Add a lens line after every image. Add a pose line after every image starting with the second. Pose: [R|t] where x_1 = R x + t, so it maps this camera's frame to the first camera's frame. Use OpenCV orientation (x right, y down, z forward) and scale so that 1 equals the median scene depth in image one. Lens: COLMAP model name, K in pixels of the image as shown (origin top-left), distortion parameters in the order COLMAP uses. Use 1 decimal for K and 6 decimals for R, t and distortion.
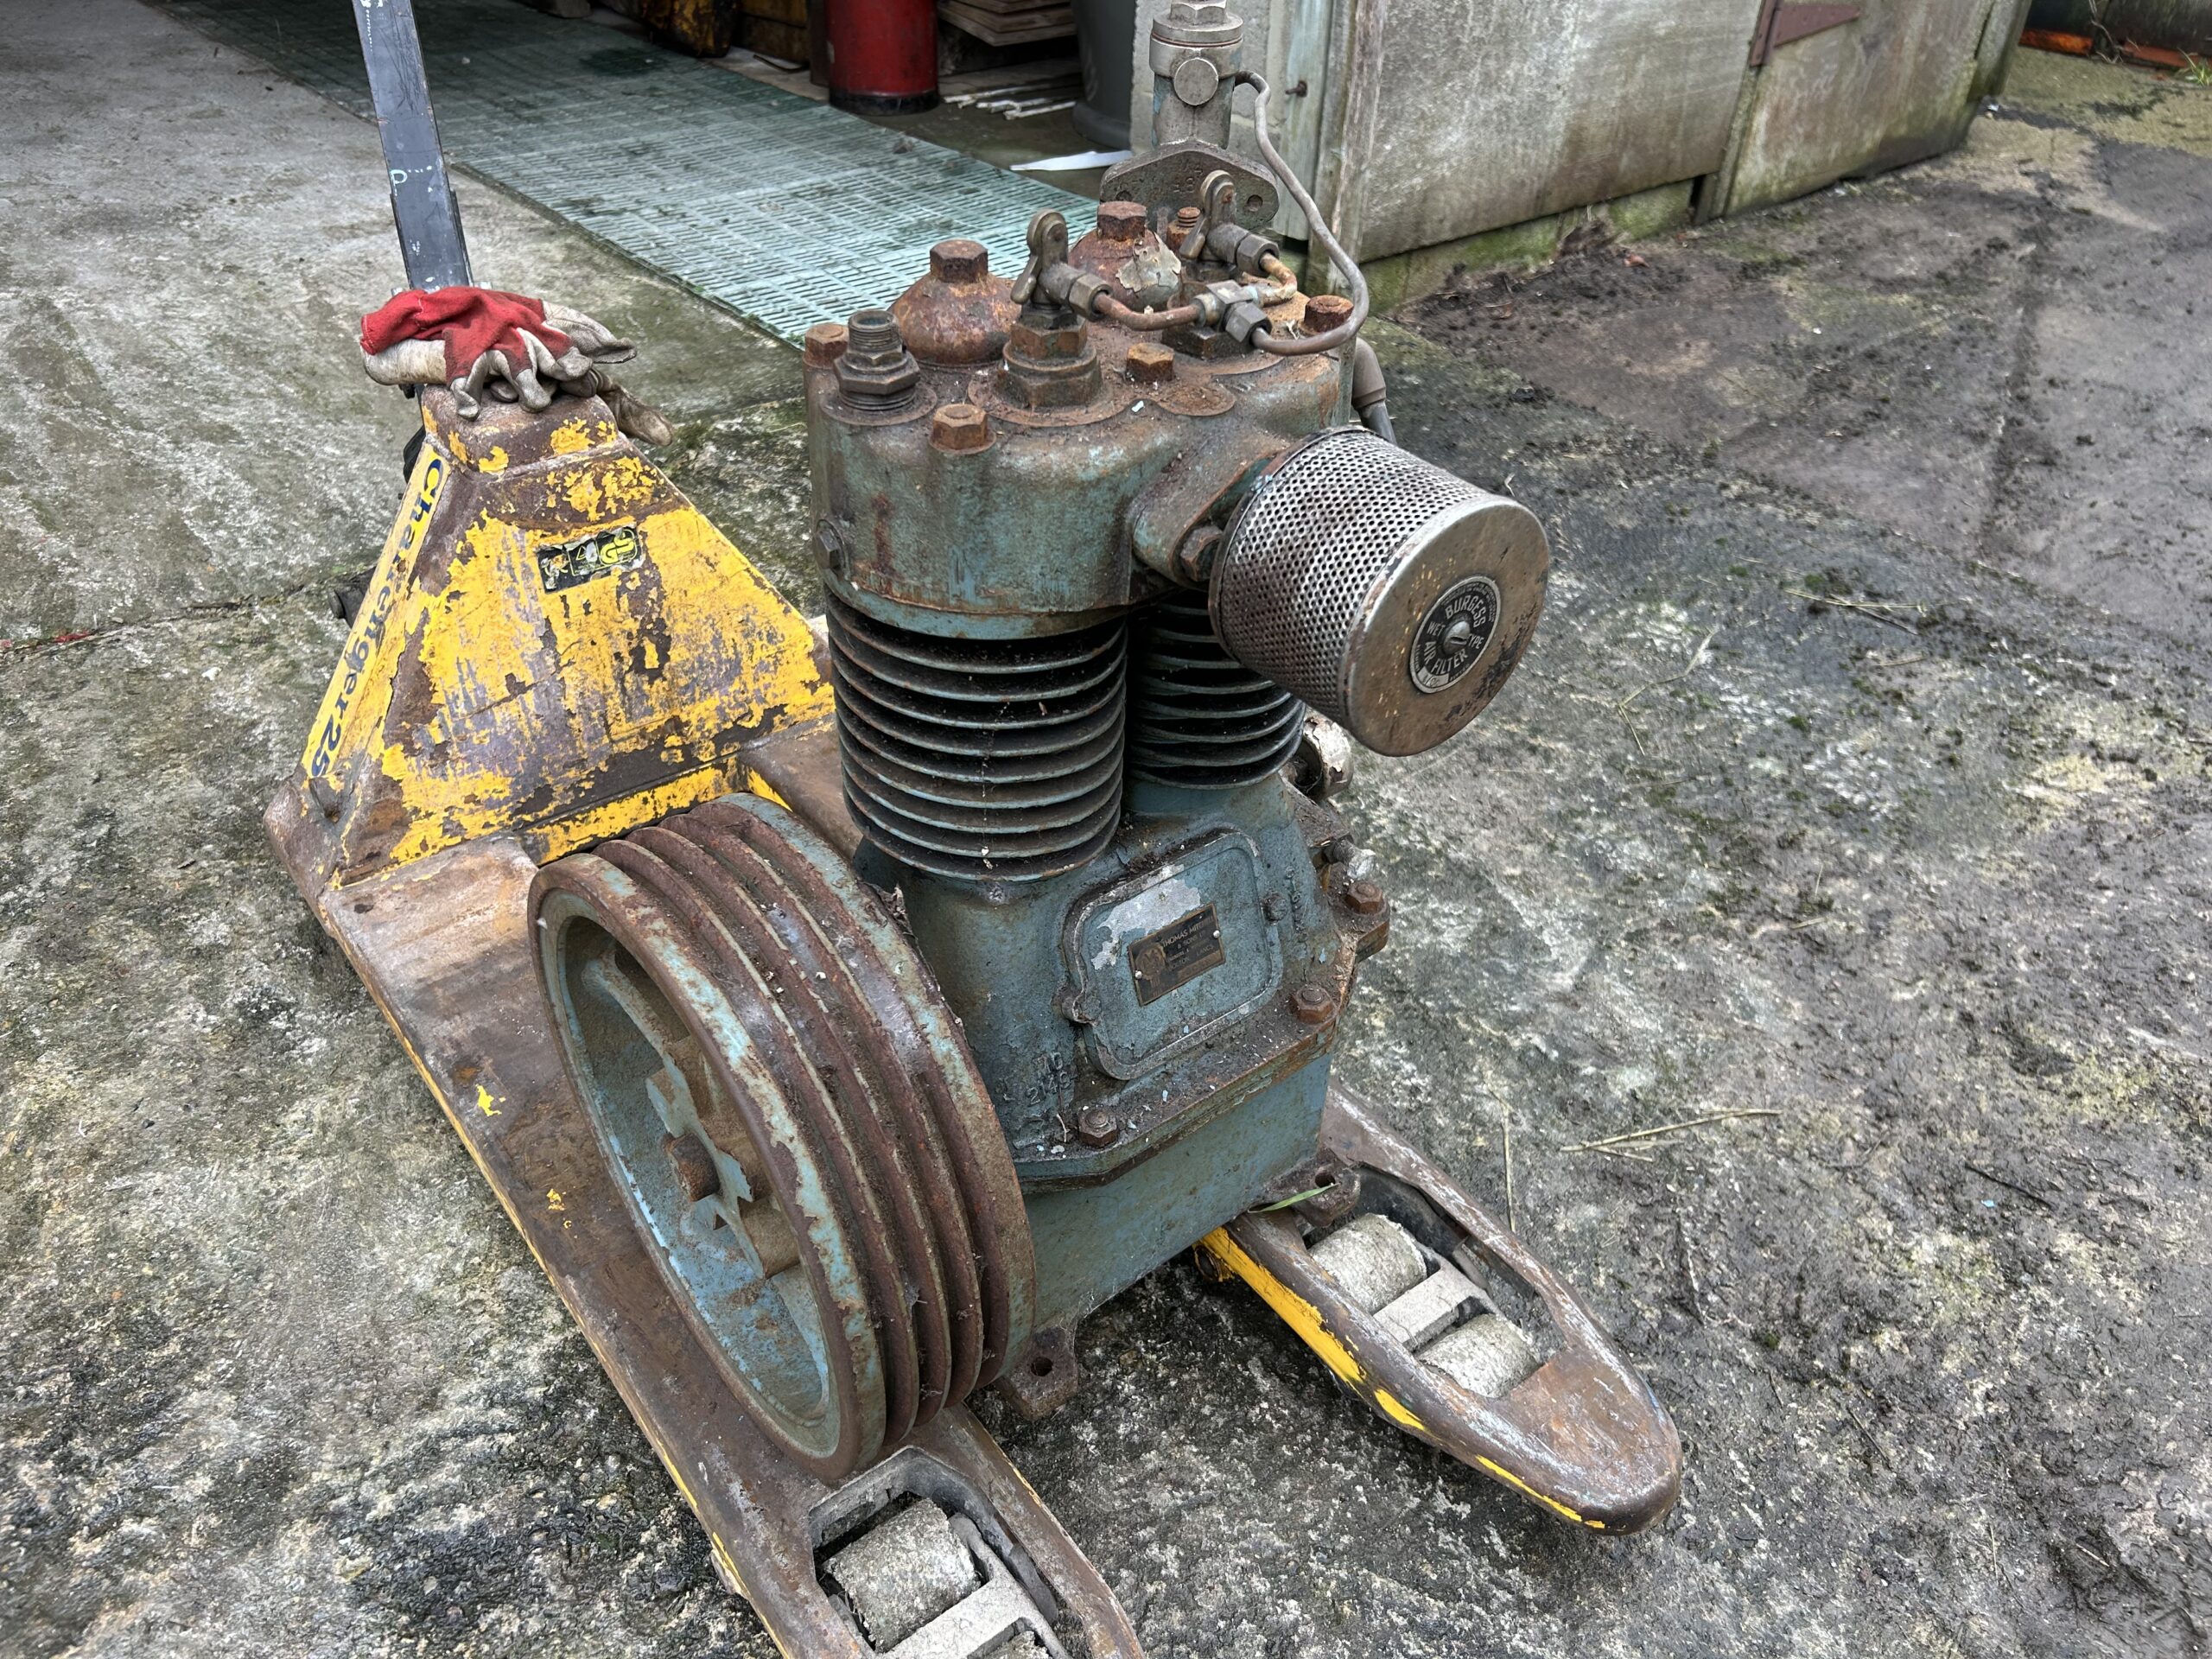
lens RADIAL K [[1686.5, 0, 1103.1], [0, 1686.5, 831.5], [0, 0, 1]] dist [0.031702, -0.034463]
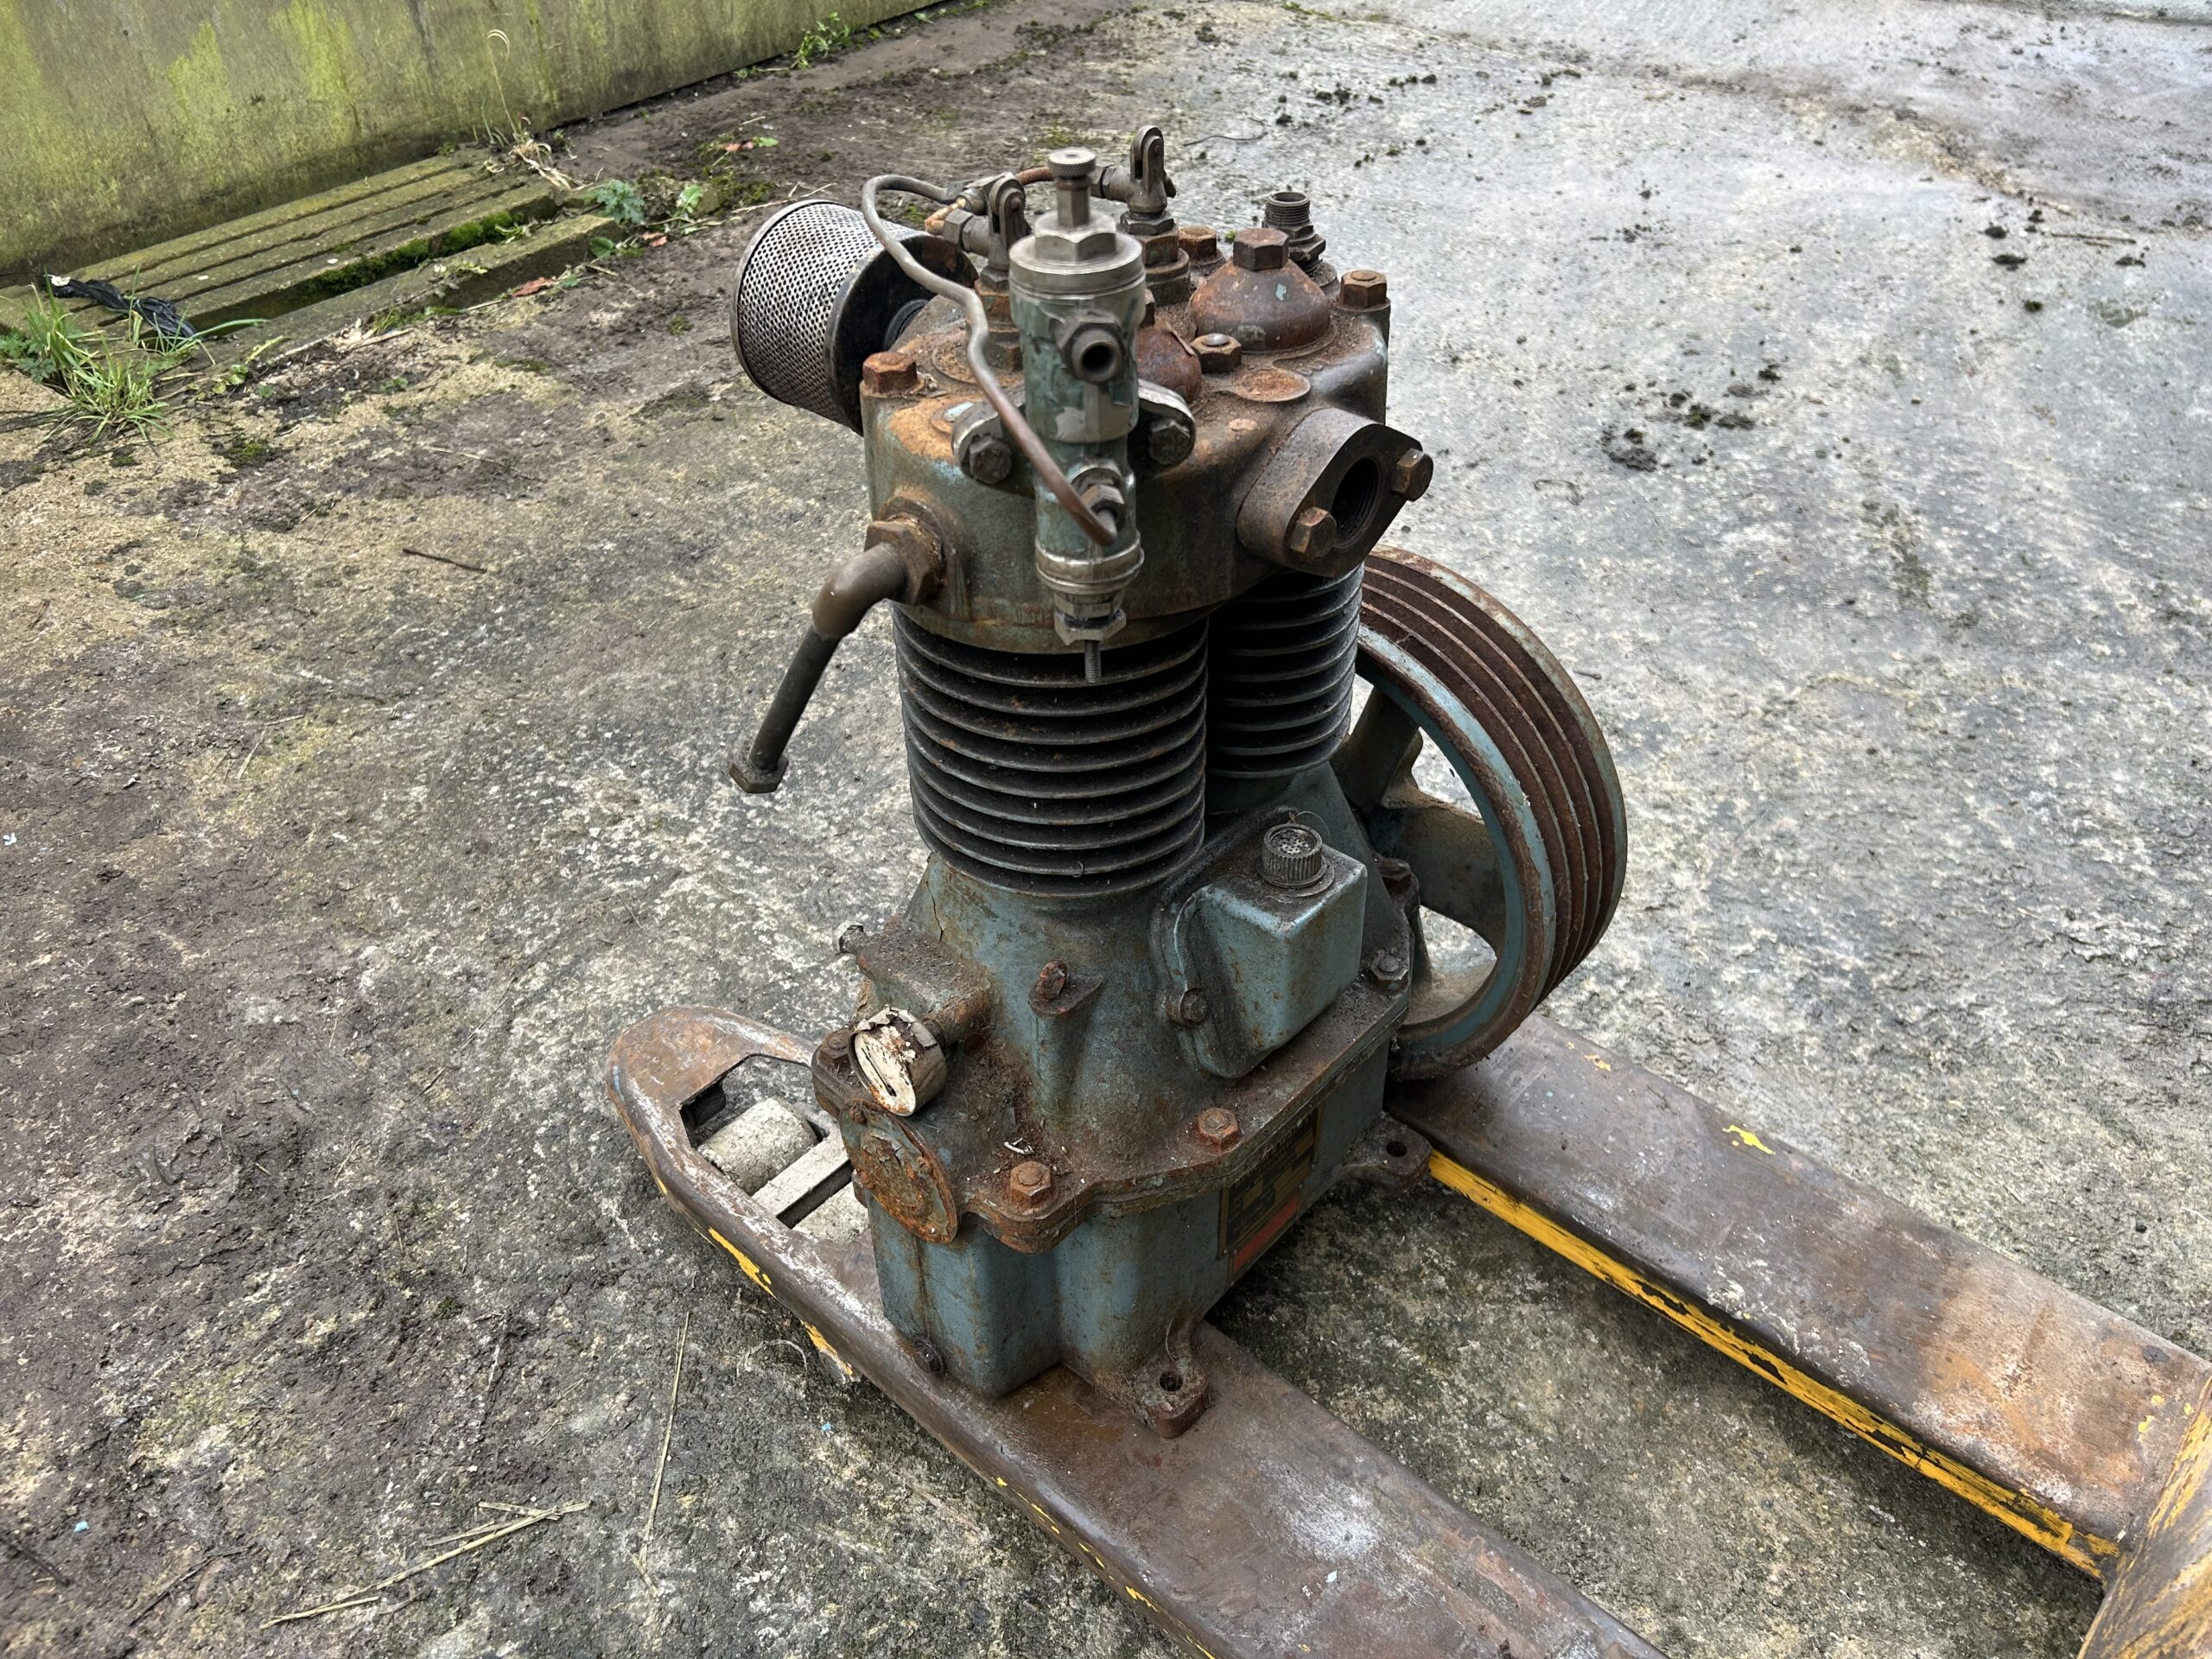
lens RADIAL K [[1686.5, 0, 1109.9], [0, 1686.5, 797.8], [0, 0, 1]] dist [0.031702, -0.034463]
pose [[-0.983572, 0.103190, -0.148112, 0.103163], [-0.115738, 0.269166, 0.956114, -0.665062], [0.138528, 0.957550, -0.252801, 0.856405]]
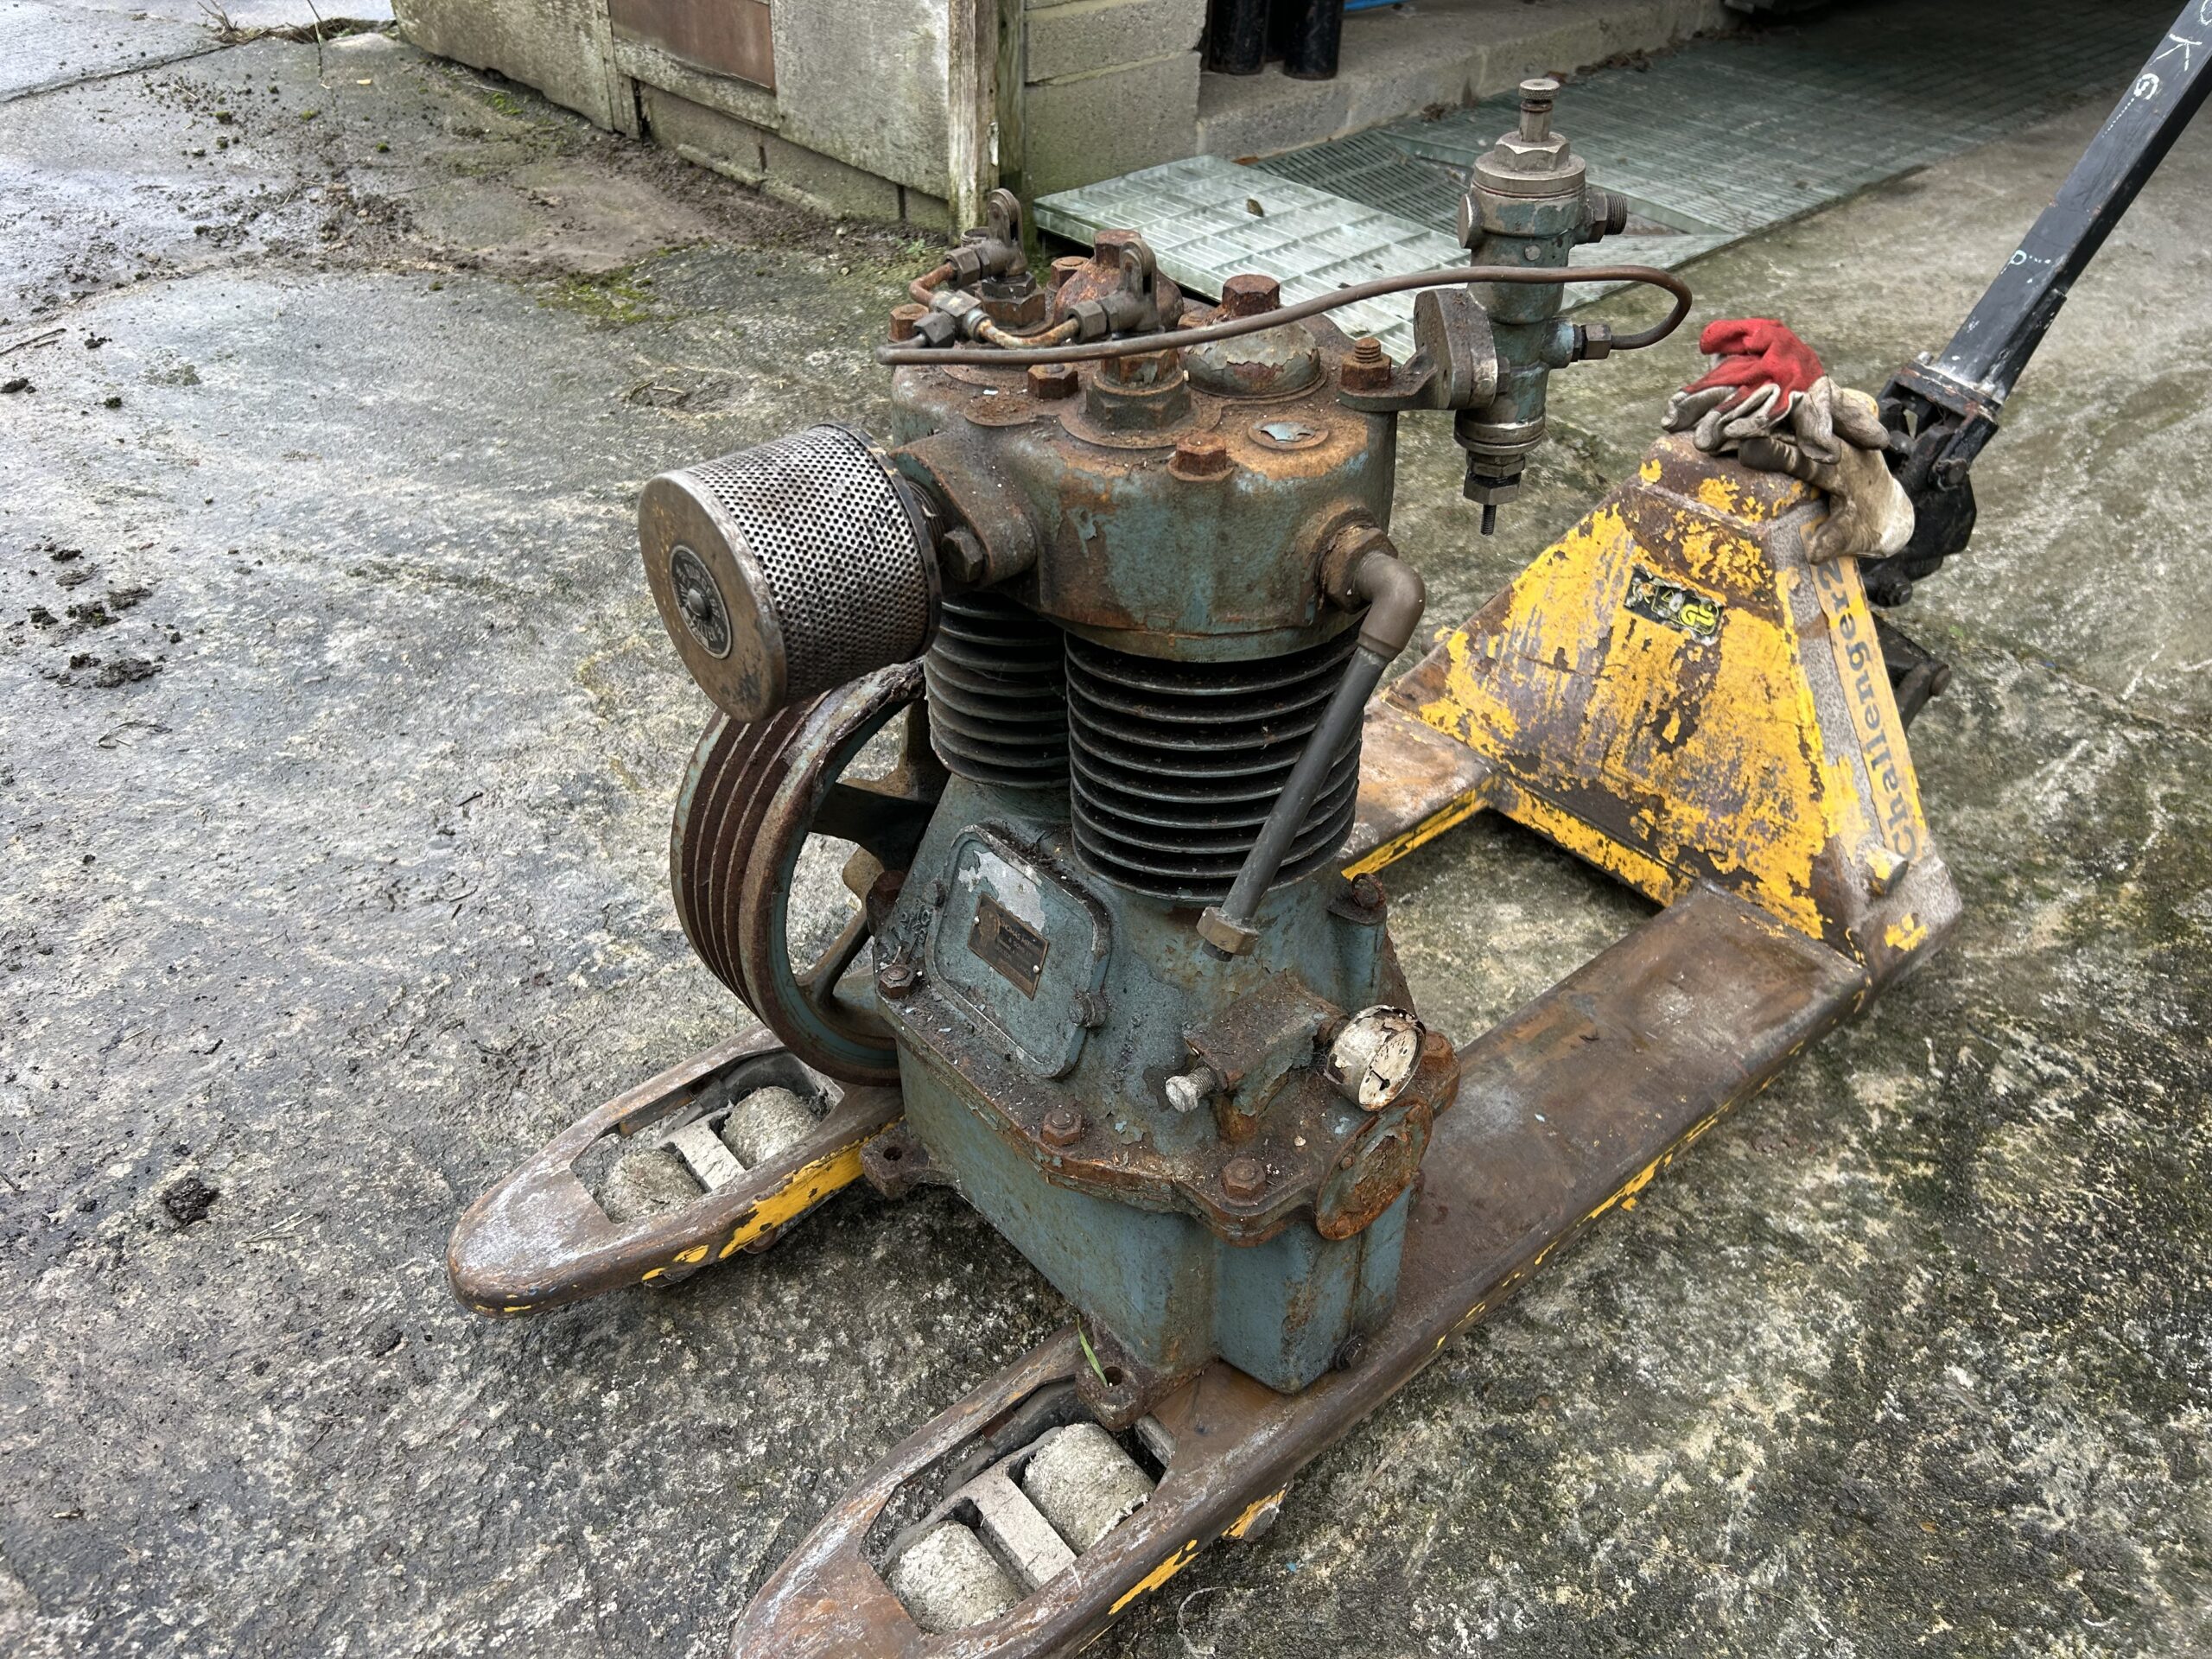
lens RADIAL K [[1686.5, 0, 1087.1], [0, 1686.5, 824.3], [0, 0, 1]] dist [0.031702, -0.034463]
pose [[0.032340, 0.576117, -0.816727, 0.566481], [-0.596423, 0.666840, 0.446770, -0.312096], [0.802019, 0.472666, 0.365175, 0.417750]]
